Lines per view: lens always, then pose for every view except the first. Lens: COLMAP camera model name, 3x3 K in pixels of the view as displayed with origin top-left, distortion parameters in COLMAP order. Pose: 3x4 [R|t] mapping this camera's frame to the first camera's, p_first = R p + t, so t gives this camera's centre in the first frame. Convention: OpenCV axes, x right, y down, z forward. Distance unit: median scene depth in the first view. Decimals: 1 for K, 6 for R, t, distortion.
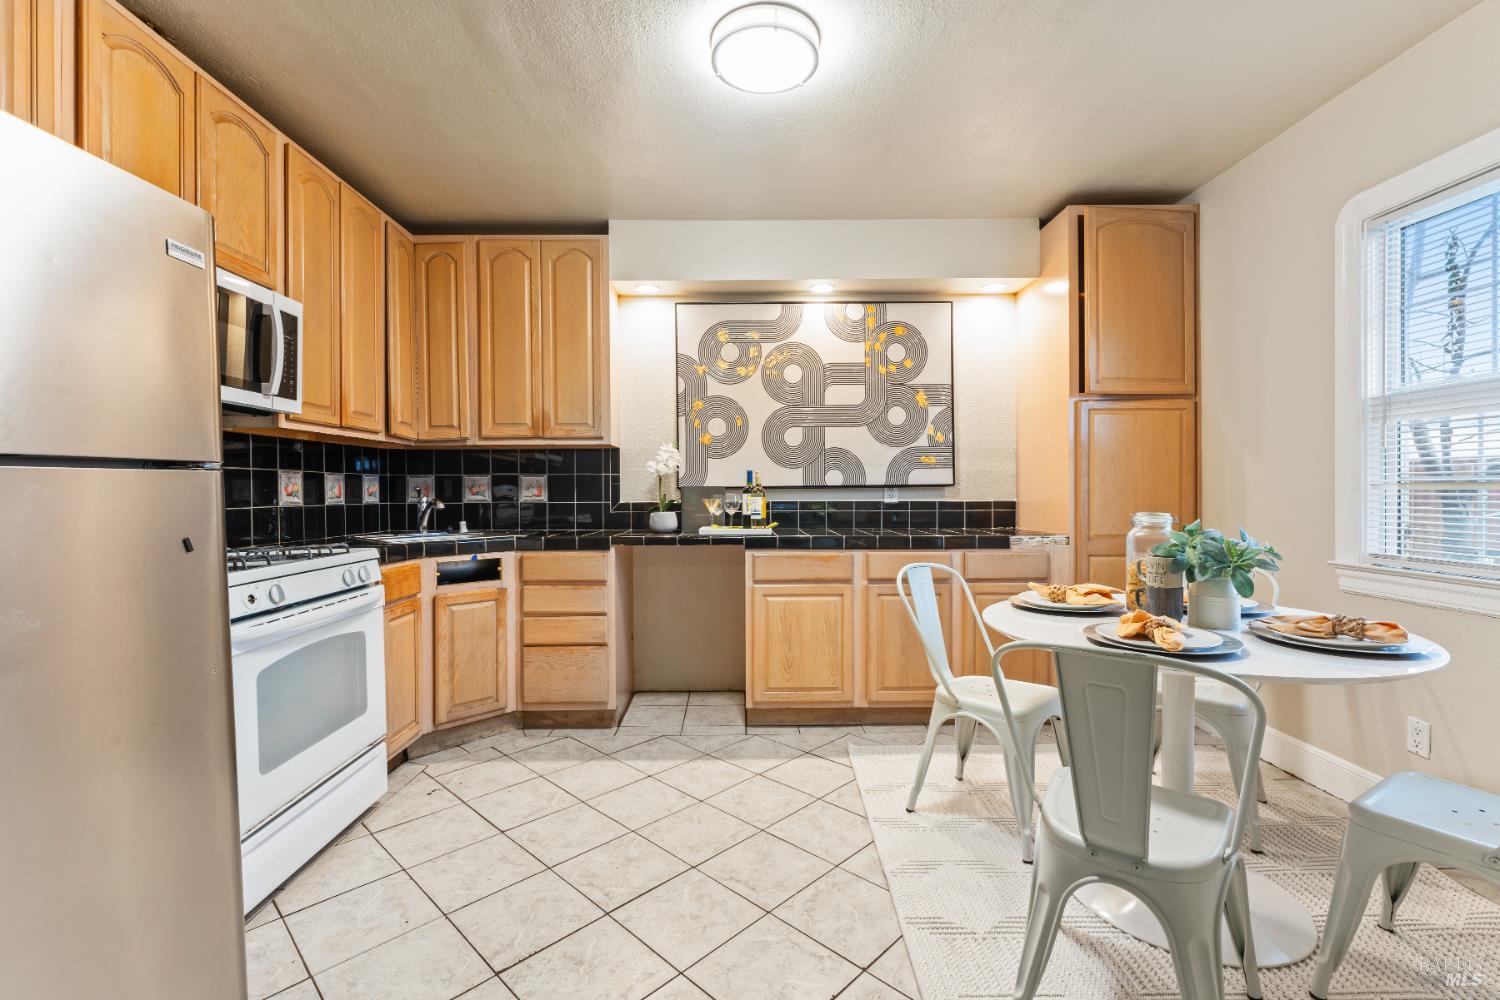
lens RADIAL K [[683.8, 0, 729.4], [0, 683.8, 492.0], [0, 0, 1]] dist [-0.004193, 0.000560]
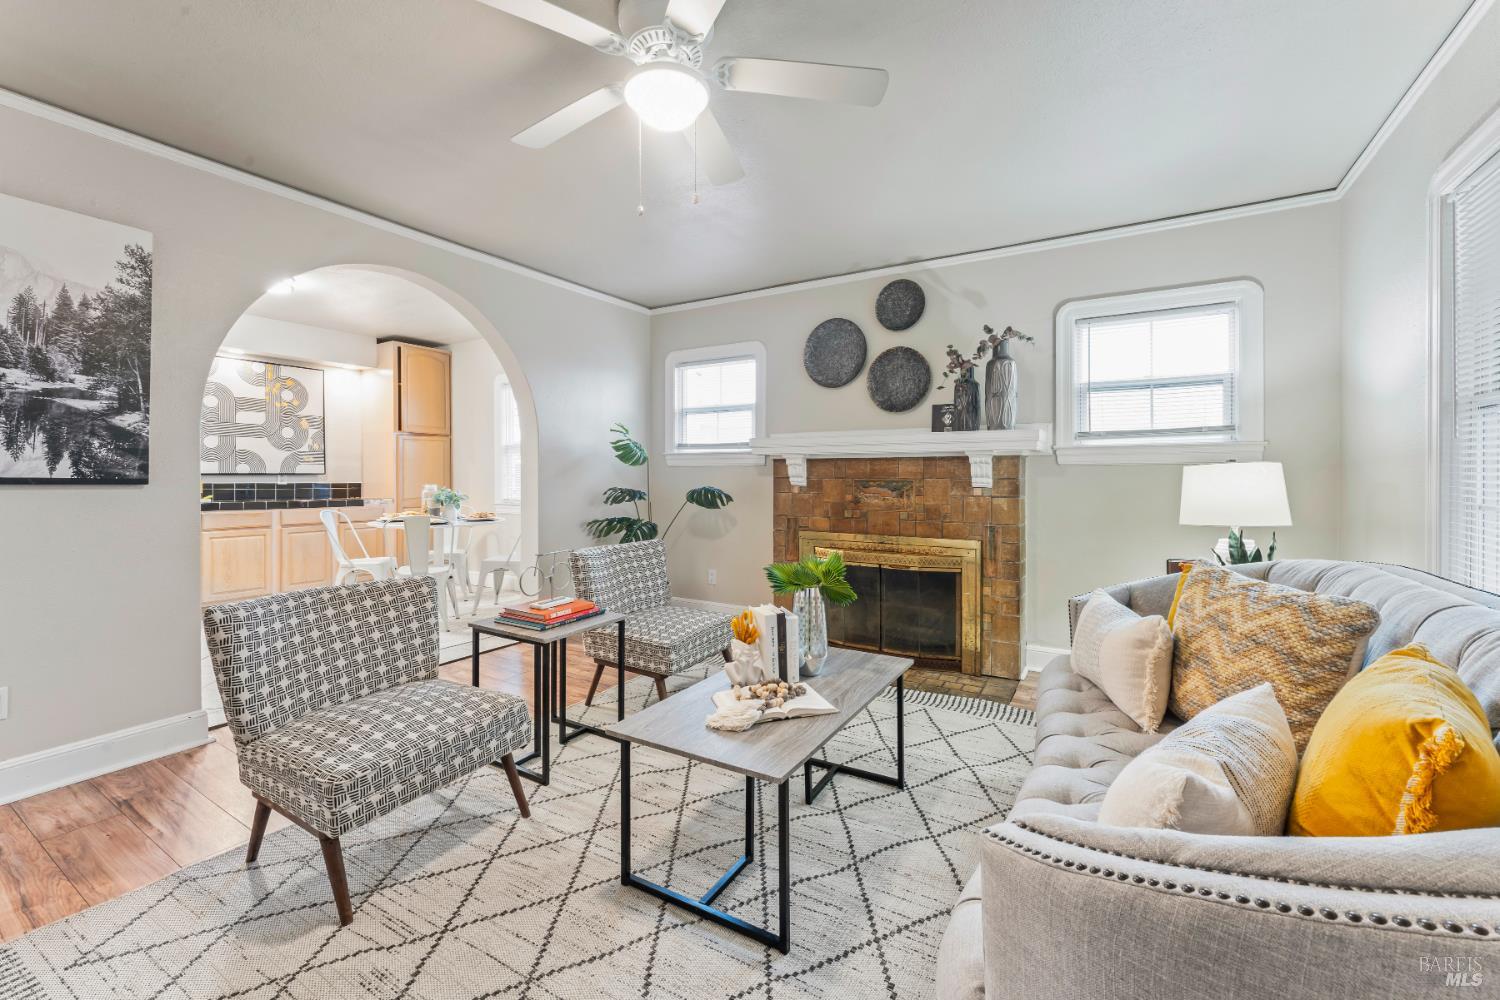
lens RADIAL K [[594.9, 0, 740.2], [0, 594.9, 489.2], [0, 0, 1]] dist [-0.002556, 0.001337]
pose [[0.521153, -0.011222, 0.853390, -0.507867], [-0.001410, 0.999901, 0.014010, 0.008090], [-0.853462, -0.008505, 0.521085, -0.859124]]
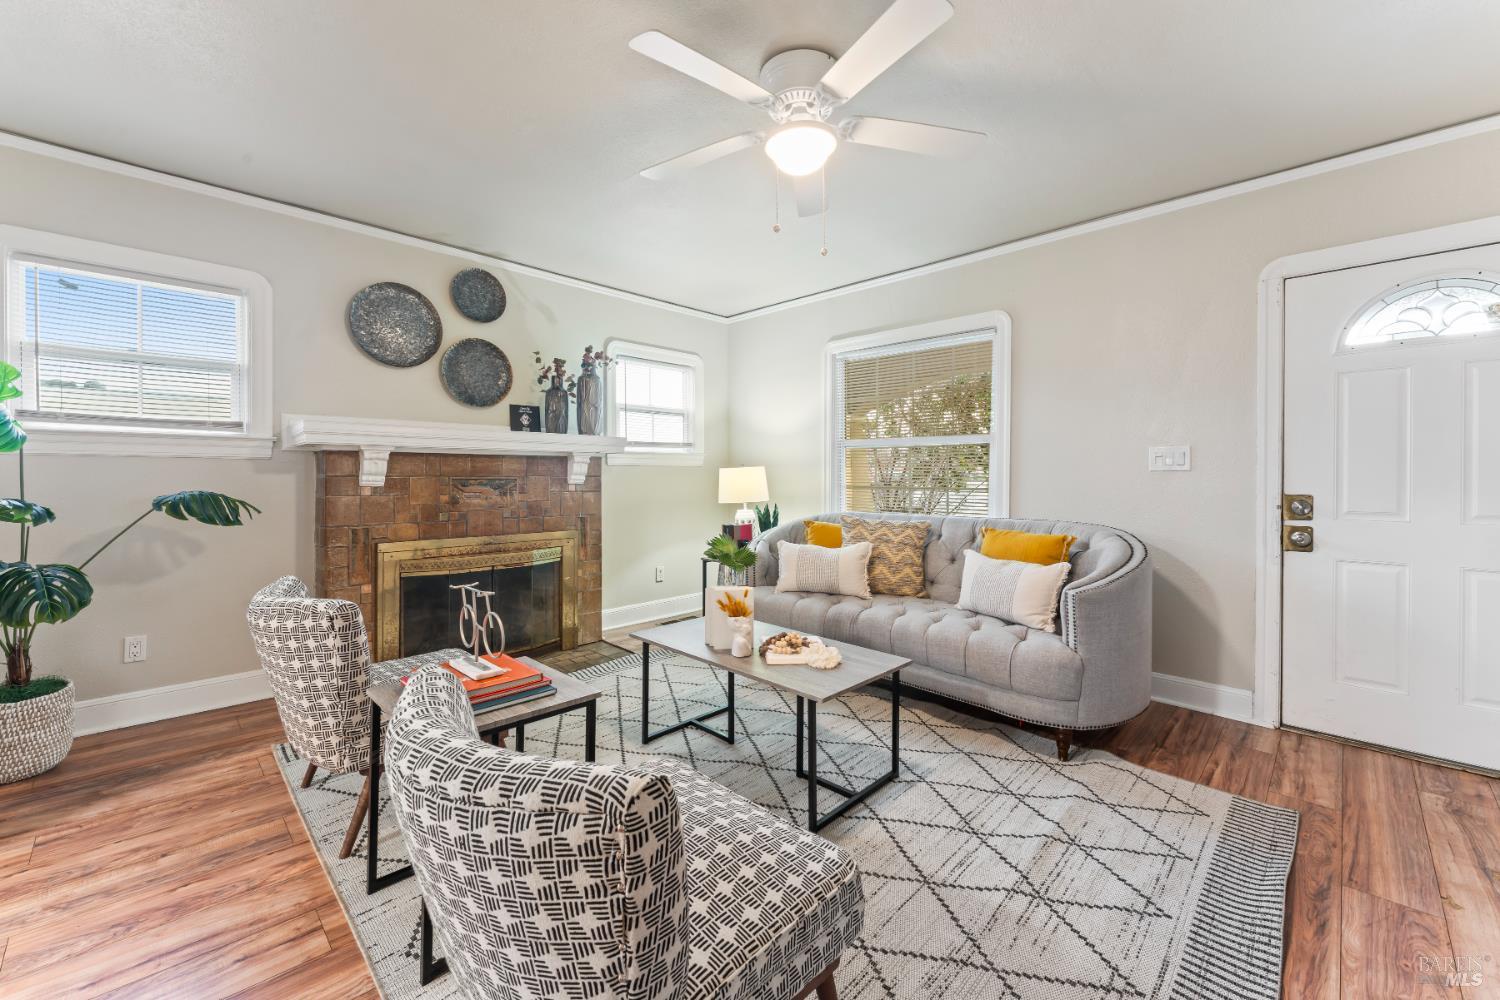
lens RADIAL K [[594.9, 0, 734.9], [0, 594.9, 488.6], [0, 0, 1]] dist [-0.002556, 0.001337]
pose [[-0.689367, -0.010357, 0.724338, -0.489951], [0.006526, 0.999768, 0.020506, 0.006154], [-0.724383, 0.018863, -0.689140, -0.109842]]
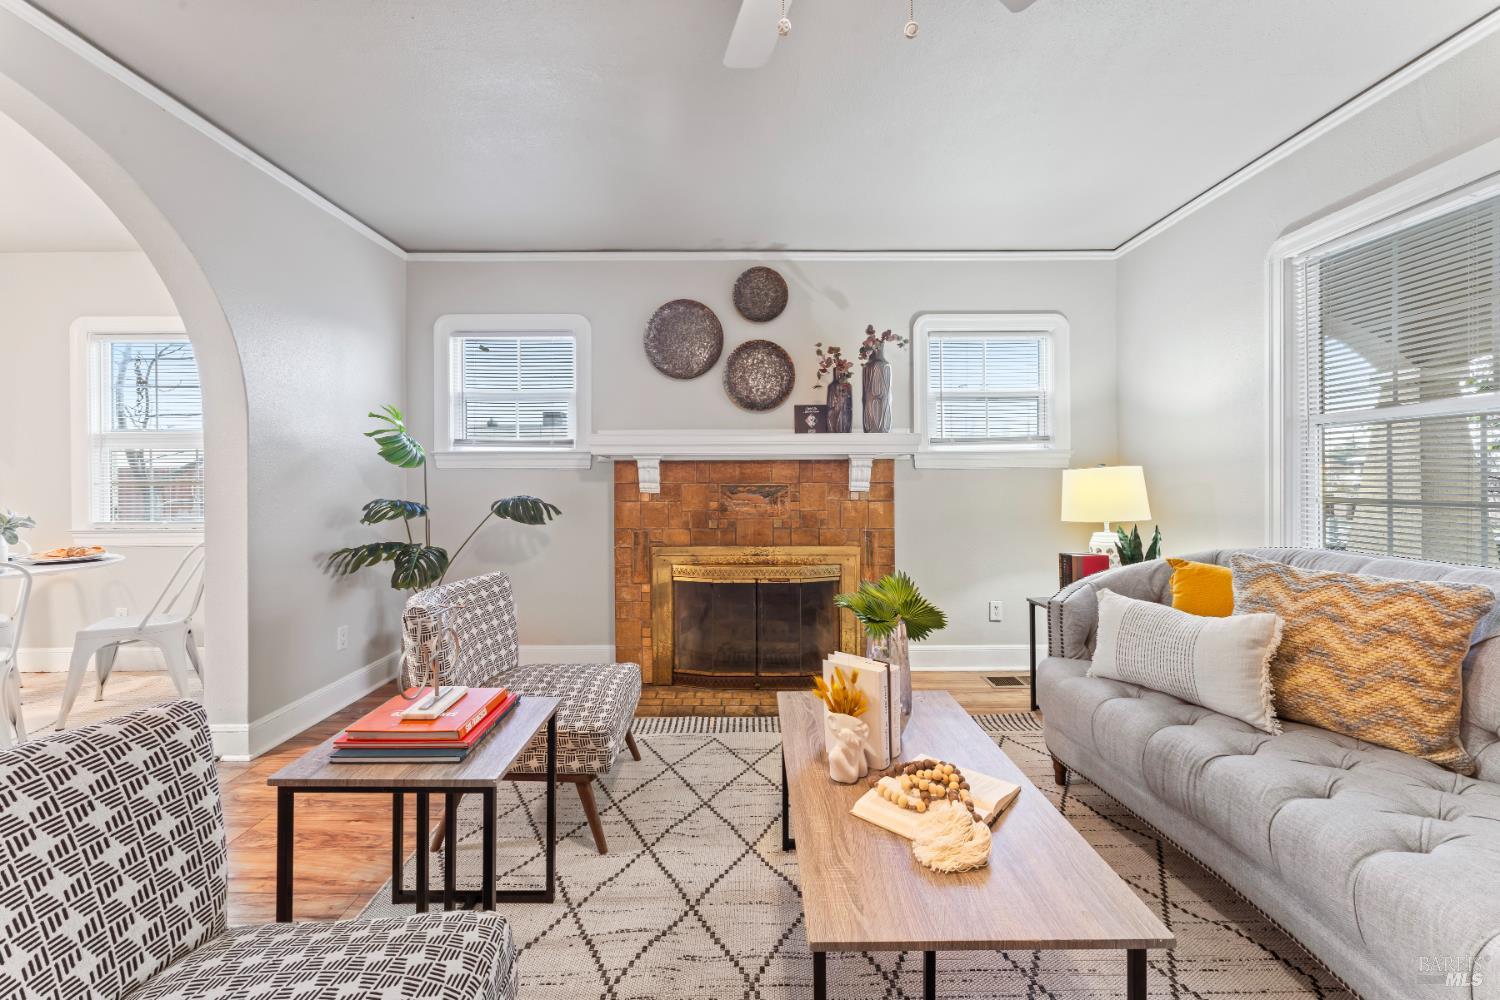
lens RADIAL K [[594.9, 0, 738.4], [0, 594.9, 486.7], [0, 0, 1]] dist [-0.002556, 0.001337]
pose [[0.011076, 0.000147, 0.999939, -0.419131], [0.008462, 0.999964, -0.000241, 0.009032], [-0.999903, 0.008464, 0.011074, -0.496300]]
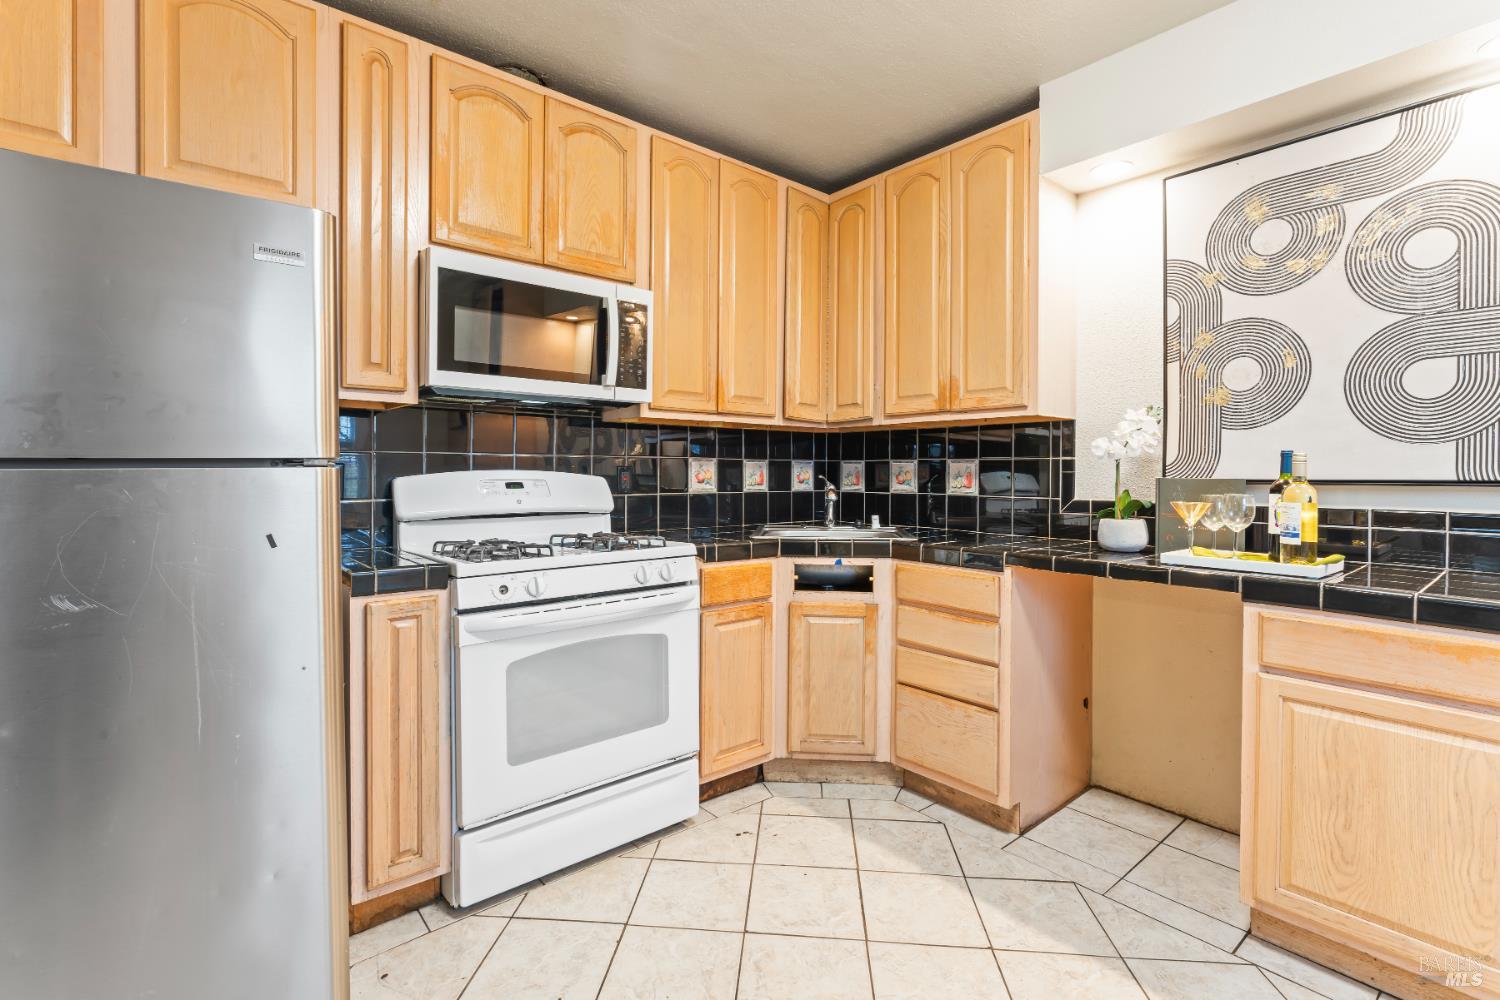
lens RADIAL K [[683.8, 0, 755.0], [0, 683.8, 474.5], [0, 0, 1]] dist [-0.004193, 0.000560]
pose [[0.639480, 0.011147, -0.768727, 0.184452], [-0.007902, 0.999937, 0.007927, -0.014466], [0.768767, 0.001005, 0.639528, 0.374473]]
